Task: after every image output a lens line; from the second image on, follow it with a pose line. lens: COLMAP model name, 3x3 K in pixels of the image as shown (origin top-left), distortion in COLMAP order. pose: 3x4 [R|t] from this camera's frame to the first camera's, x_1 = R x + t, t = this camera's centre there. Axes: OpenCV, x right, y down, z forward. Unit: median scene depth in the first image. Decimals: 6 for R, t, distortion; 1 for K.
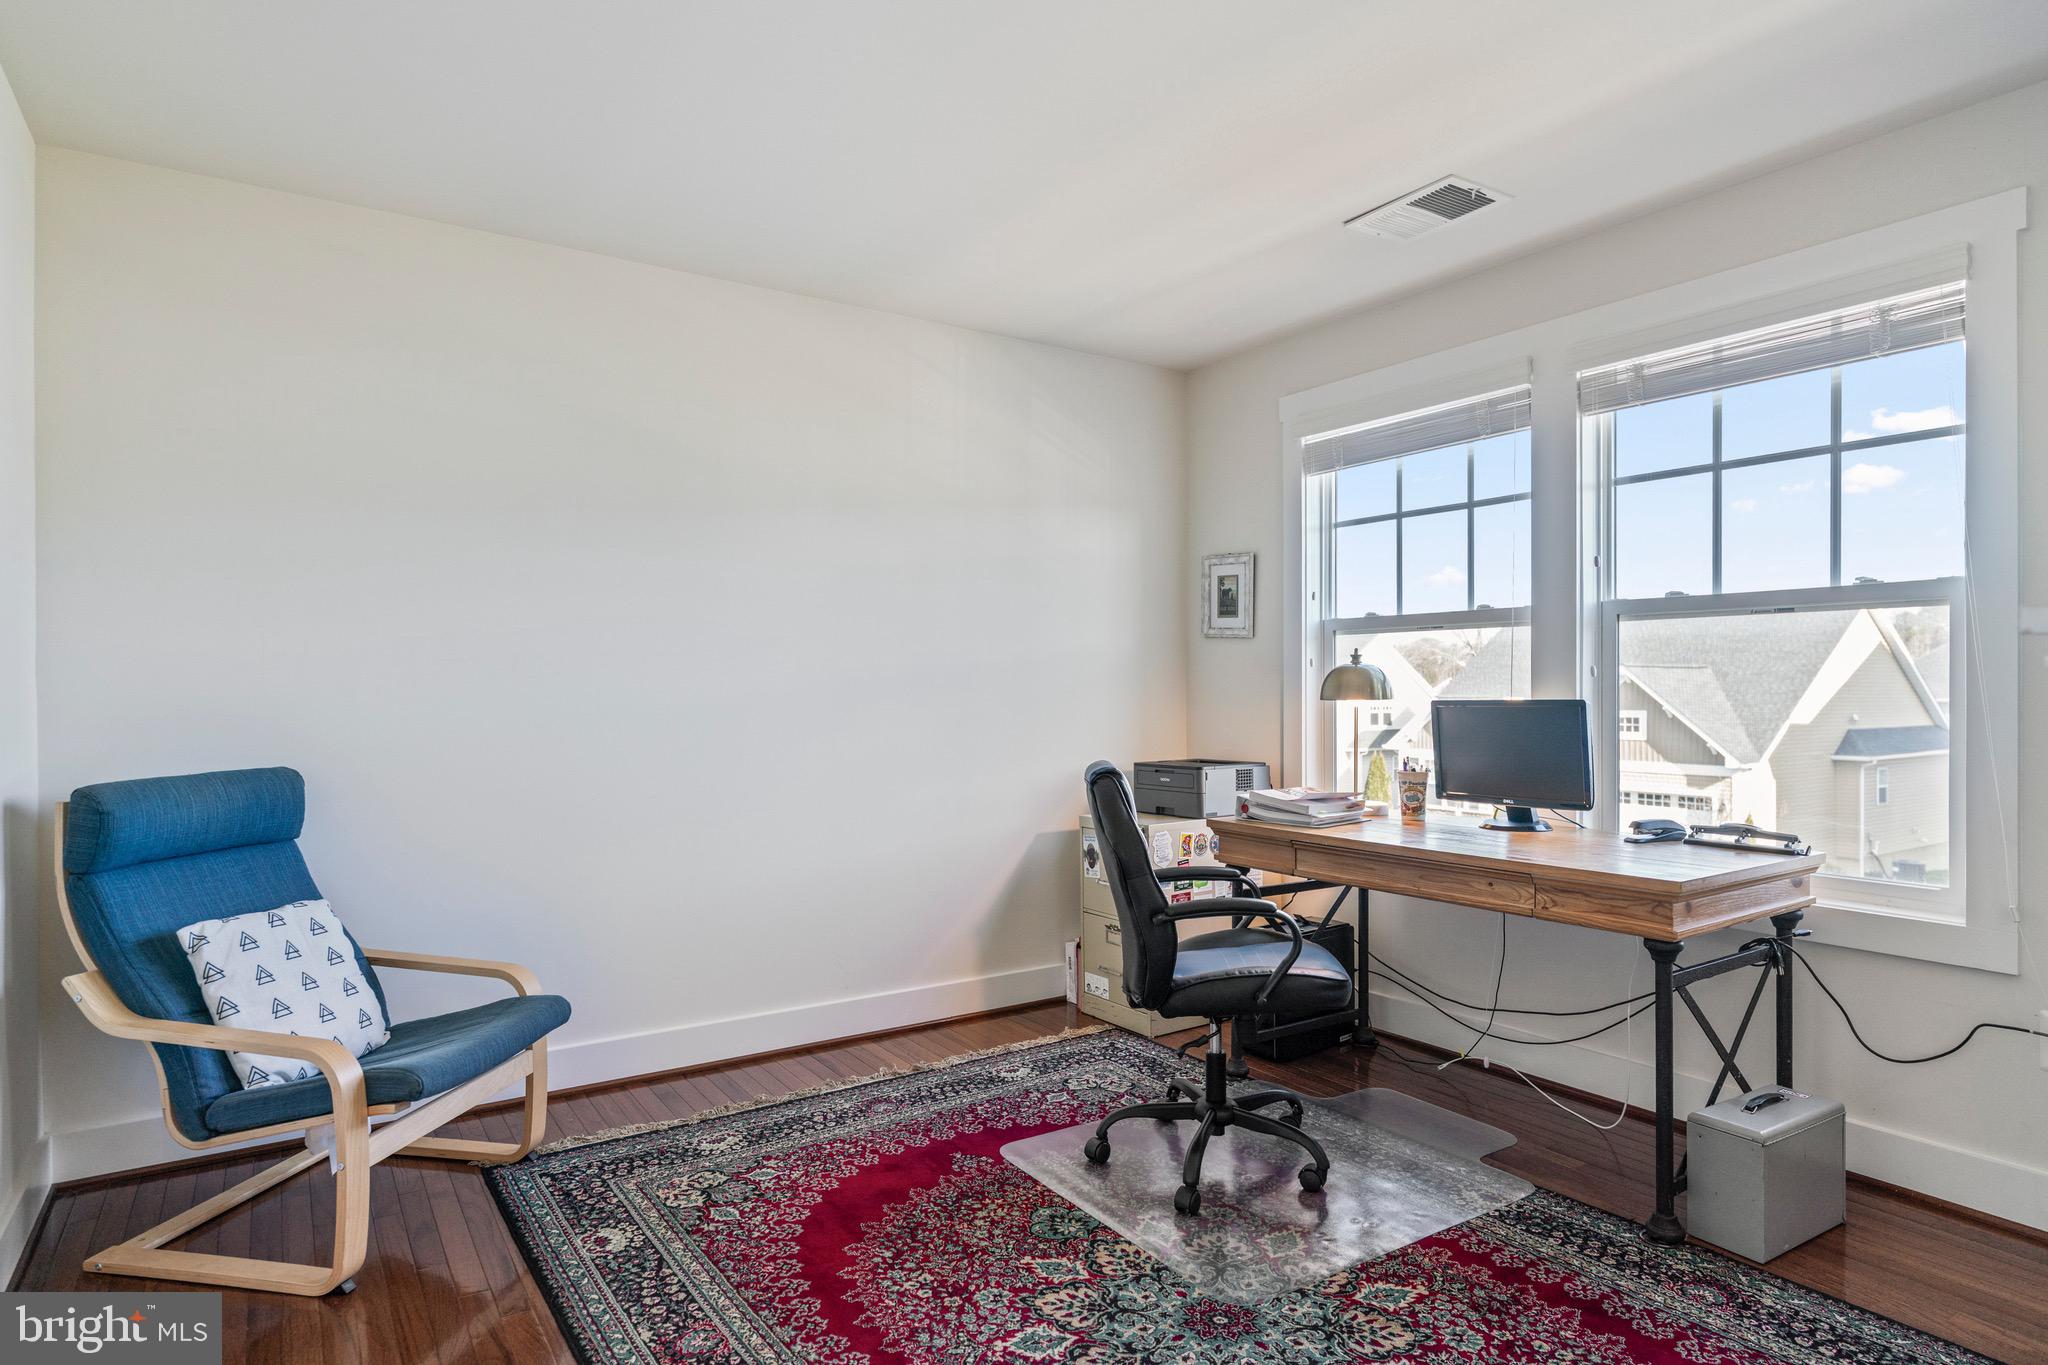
lens RADIAL K [[1179.7, 0, 1024.1], [0, 1179.7, 684.5], [0, 0, 1]] dist [-0.004548, 0.000157]
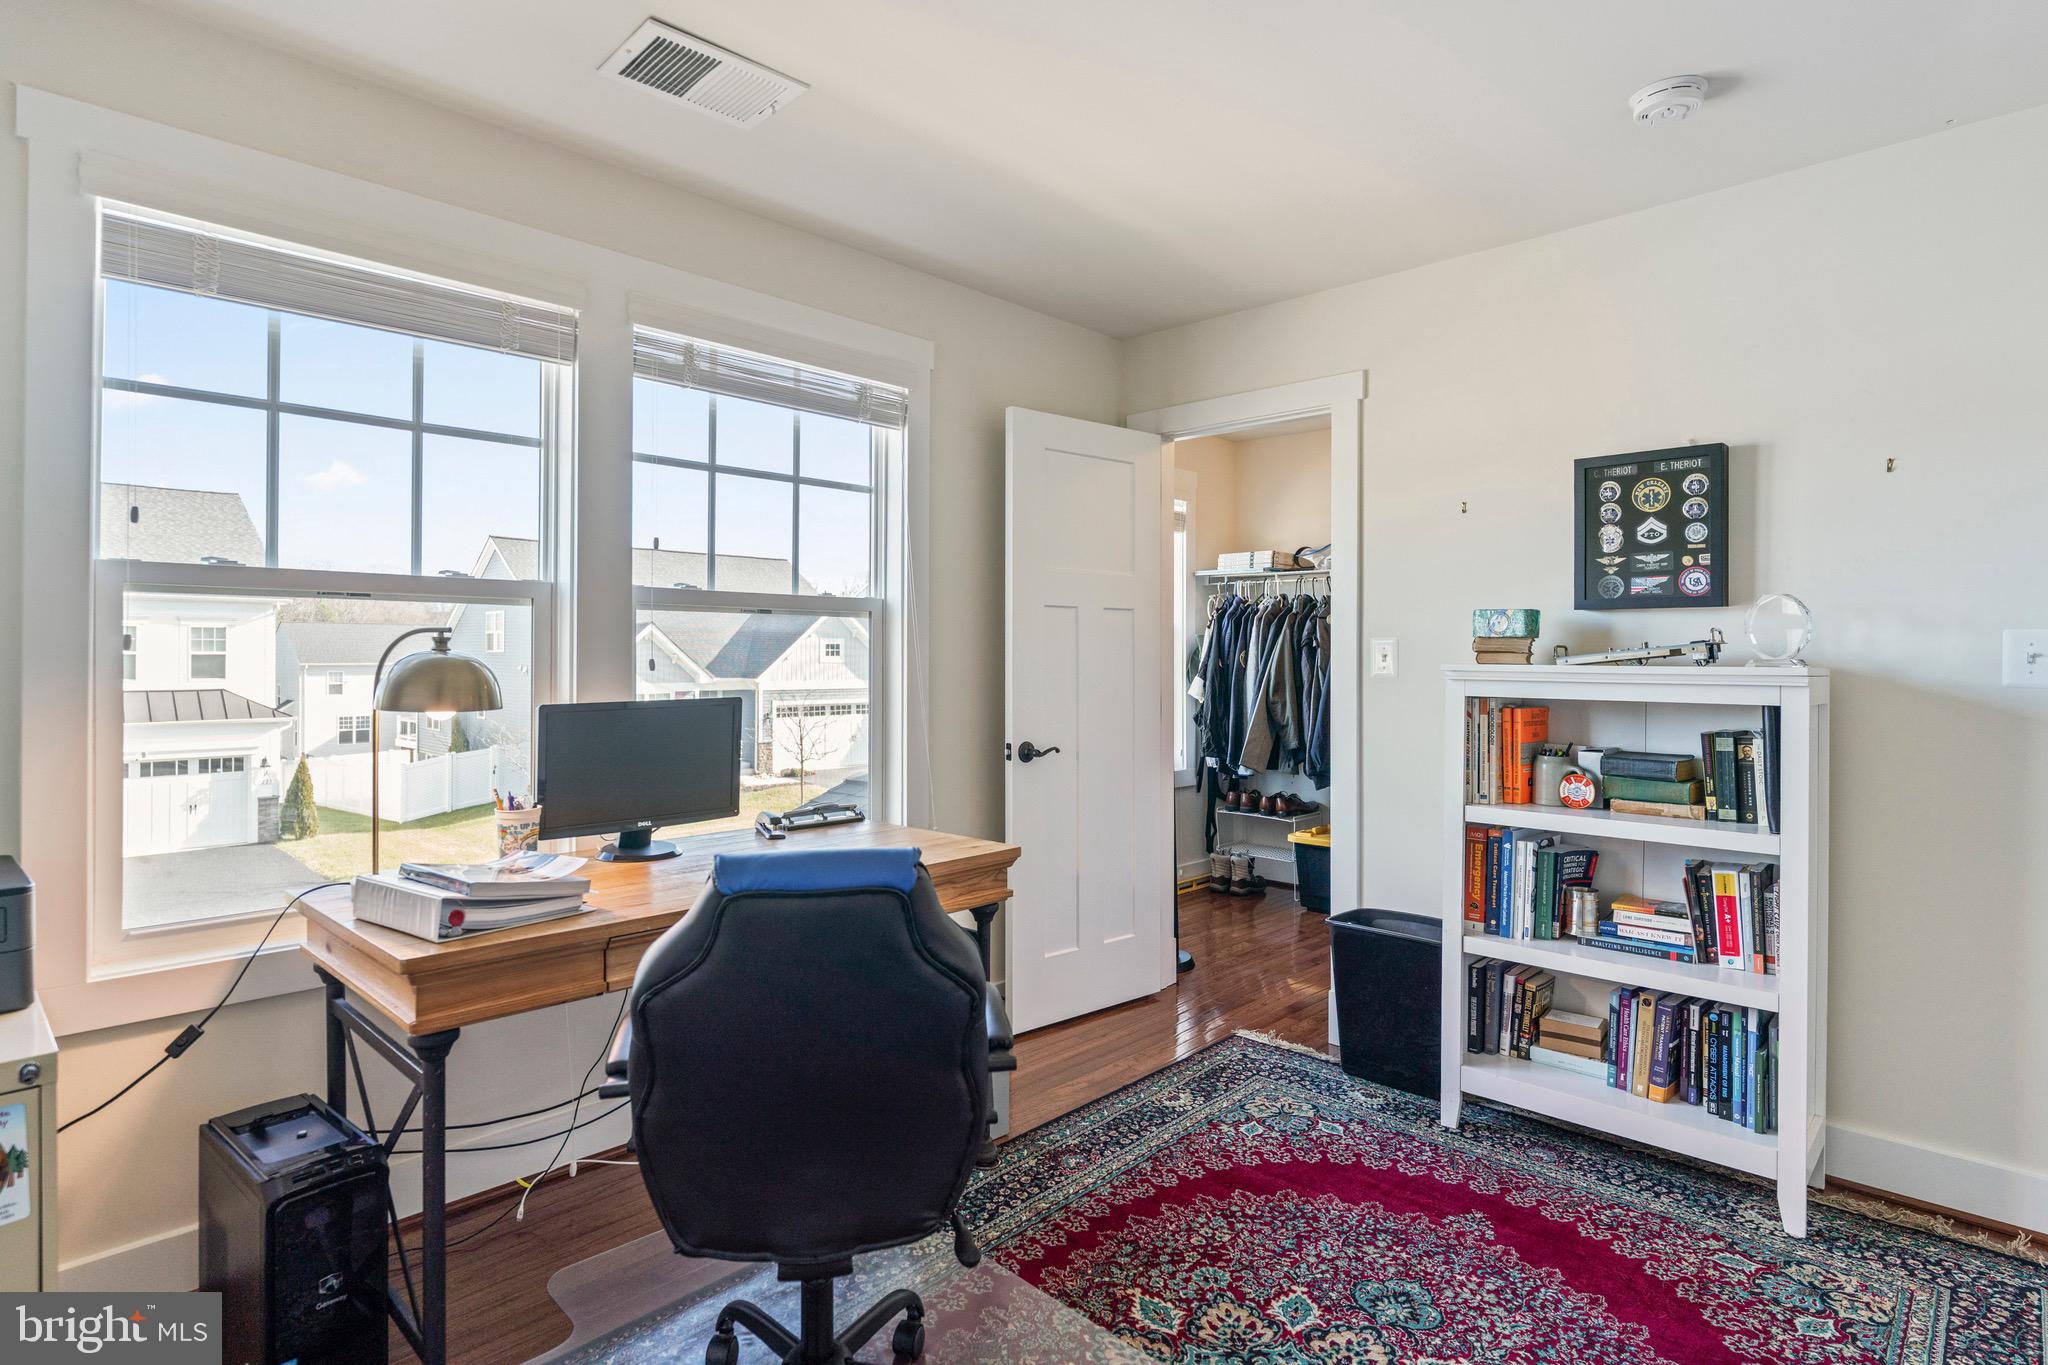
lens RADIAL K [[1052.3, 0, 1023.8], [0, 1052.3, 666.7], [0, 0, 1]] dist [0.003935, -0.000073]
pose [[-0.205536, -0.004039, 0.978641, -0.334256], [-0.002699, 0.999990, 0.003560, -0.013263], [-0.978646, -0.001910, -0.205545, 0.823418]]
